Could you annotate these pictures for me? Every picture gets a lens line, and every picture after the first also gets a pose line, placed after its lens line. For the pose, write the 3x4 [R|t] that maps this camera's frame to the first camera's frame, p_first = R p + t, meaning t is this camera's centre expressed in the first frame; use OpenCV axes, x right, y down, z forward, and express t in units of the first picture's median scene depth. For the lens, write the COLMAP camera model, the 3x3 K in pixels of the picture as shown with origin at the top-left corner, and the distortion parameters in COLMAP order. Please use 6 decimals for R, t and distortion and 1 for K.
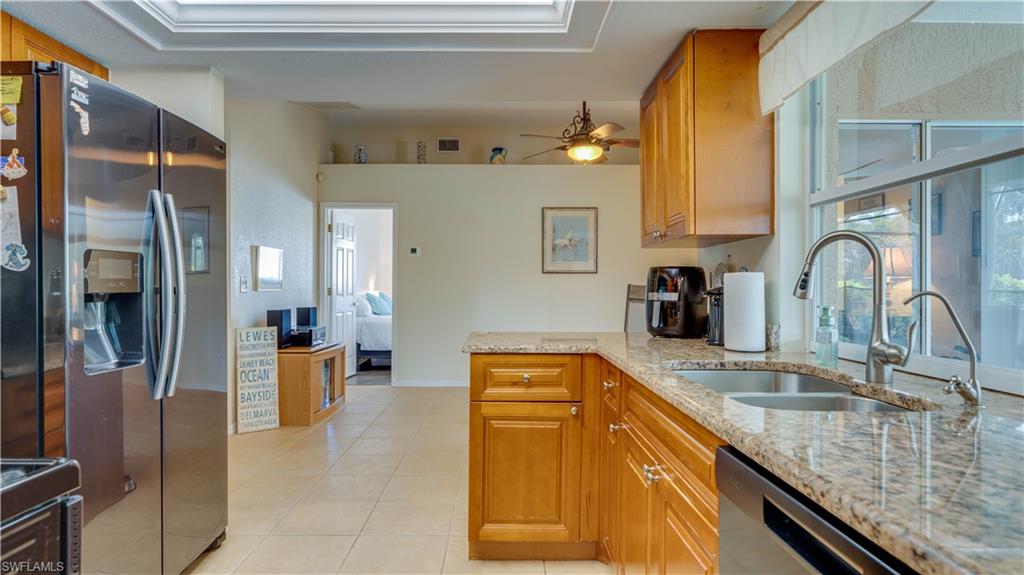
lens RADIAL K [[559.3, 0, 500.3], [0, 559.3, 291.0], [0, 0, 1]] dist [0.000805, 0.000022]
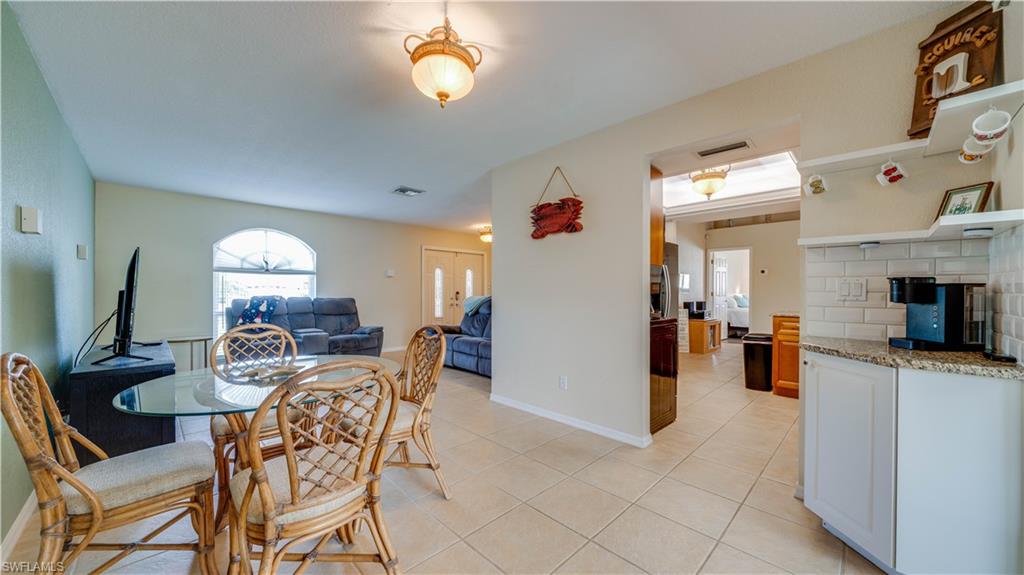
lens RADIAL K [[368.9, 0, 512.0], [0, 368.9, 287.5], [0, 0, 1]] dist [-0.000039, 0.000111]
pose [[0.708312, -0.005795, -0.705876, 0.155778], [-0.006954, 0.999861, -0.015186, 0.003810], [0.705865, 0.015665, 0.708173, -0.577308]]
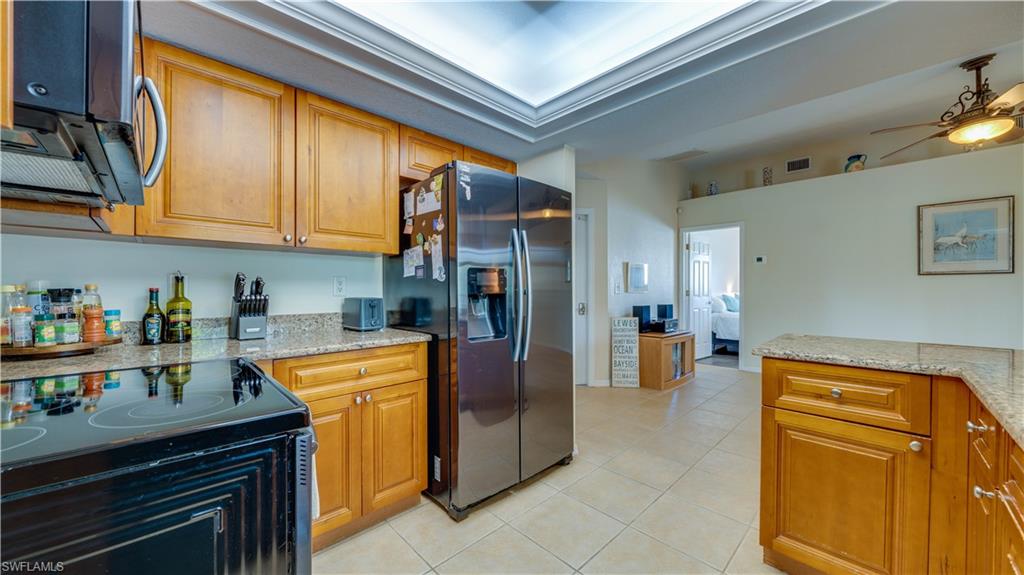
lens RADIAL K [[363.9, 0, 518.4], [0, 363.9, 290.1], [0, 0, 1]] dist [-0.002008, -0.000281]
pose [[0.702973, -0.001240, -0.711215, 0.050314], [-0.003526, 0.999980, -0.005229, -0.000699], [0.711207, 0.006184, 0.702955, 0.117687]]
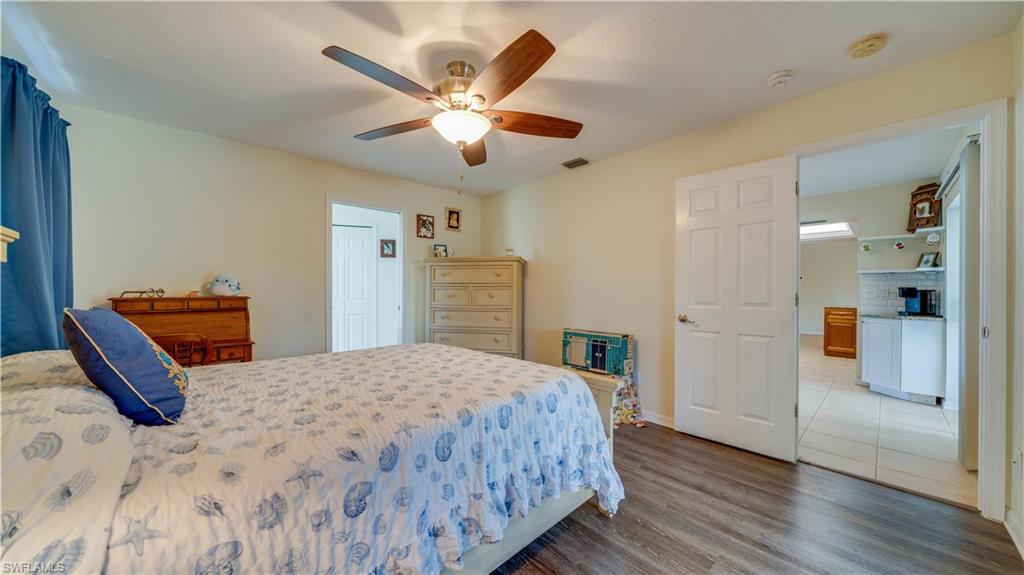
lens RADIAL K [[347.0, 0, 508.7], [0, 347.0, 290.9], [0, 0, 1]] dist [-0.006166, -0.000075]
pose [[0.677646, -0.002507, -0.735384, 0.134132], [-0.007286, 0.999922, -0.010123, 0.010131], [0.735352, 0.012218, 0.677575, -1.382556]]
